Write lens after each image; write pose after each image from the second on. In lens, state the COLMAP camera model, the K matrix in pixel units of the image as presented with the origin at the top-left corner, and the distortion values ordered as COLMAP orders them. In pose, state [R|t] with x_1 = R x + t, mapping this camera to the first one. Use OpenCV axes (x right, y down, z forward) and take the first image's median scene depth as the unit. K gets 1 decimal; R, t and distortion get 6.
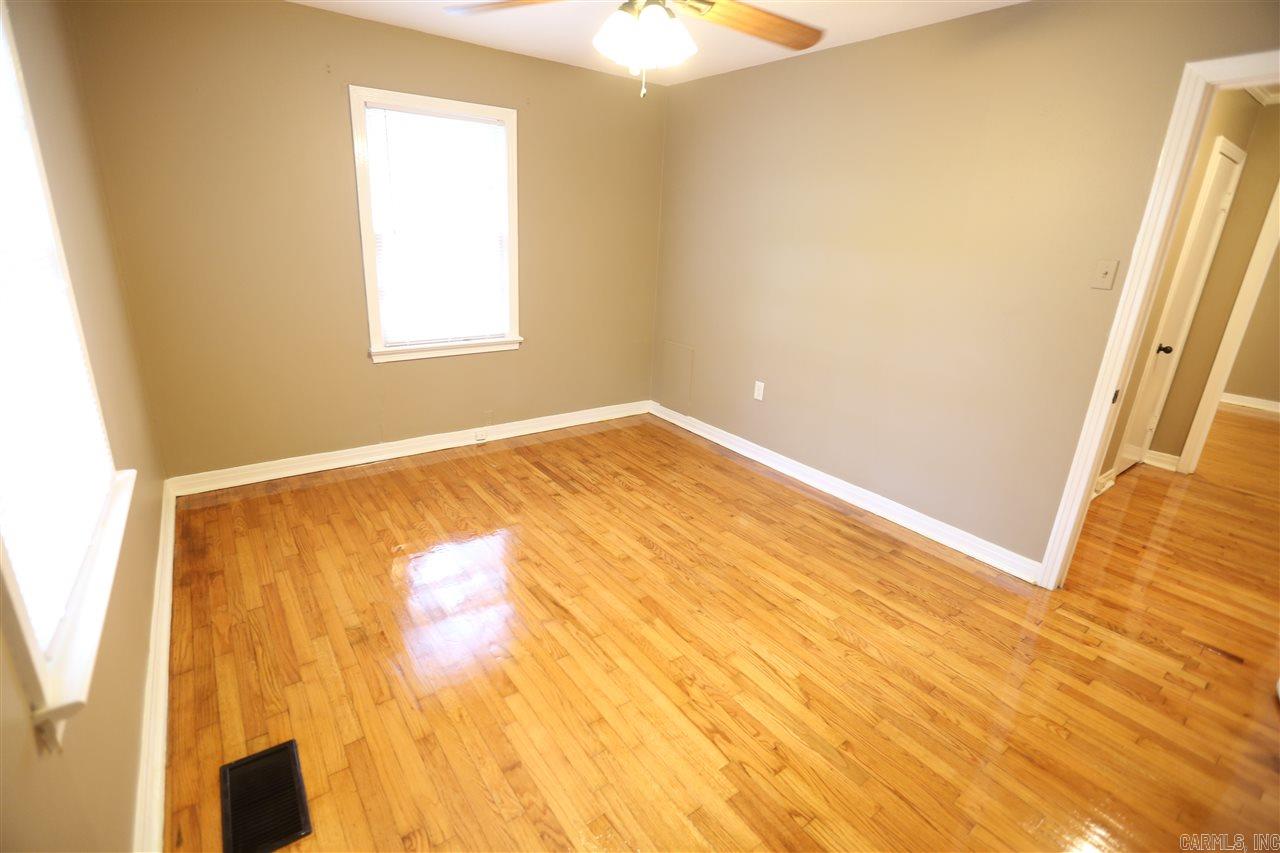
lens RADIAL K [[582.8, 0, 637.0], [0, 582.8, 420.2], [0, 0, 1]] dist [-0.049648, 0.017563]
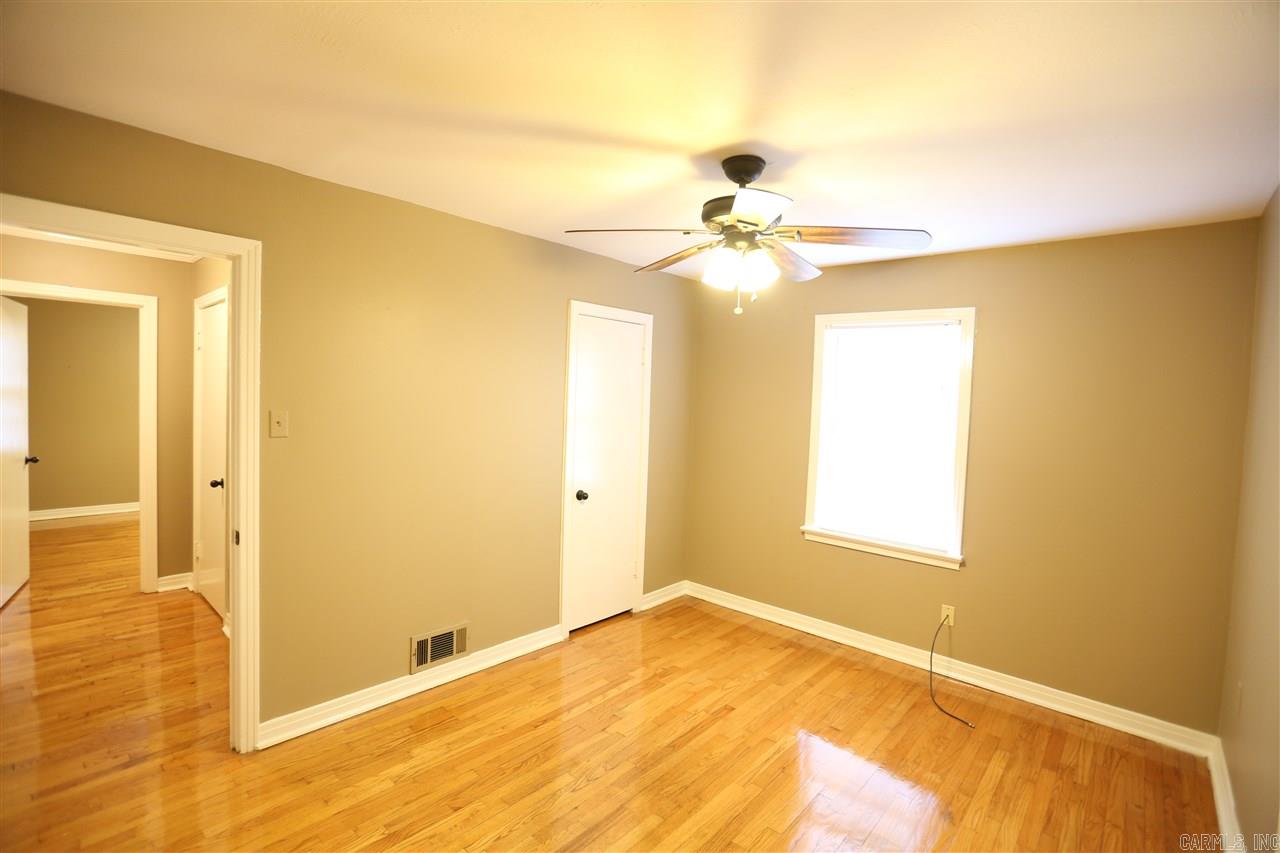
lens RADIAL K [[582.8, 0, 637.0], [0, 582.8, 420.2], [0, 0, 1]] dist [-0.049648, 0.017563]
pose [[0.203175, -0.001760, -0.979141, 0.568311], [-0.349838, 0.933862, -0.074271, -0.114194], [0.914513, 0.357630, 0.189121, 0.397133]]
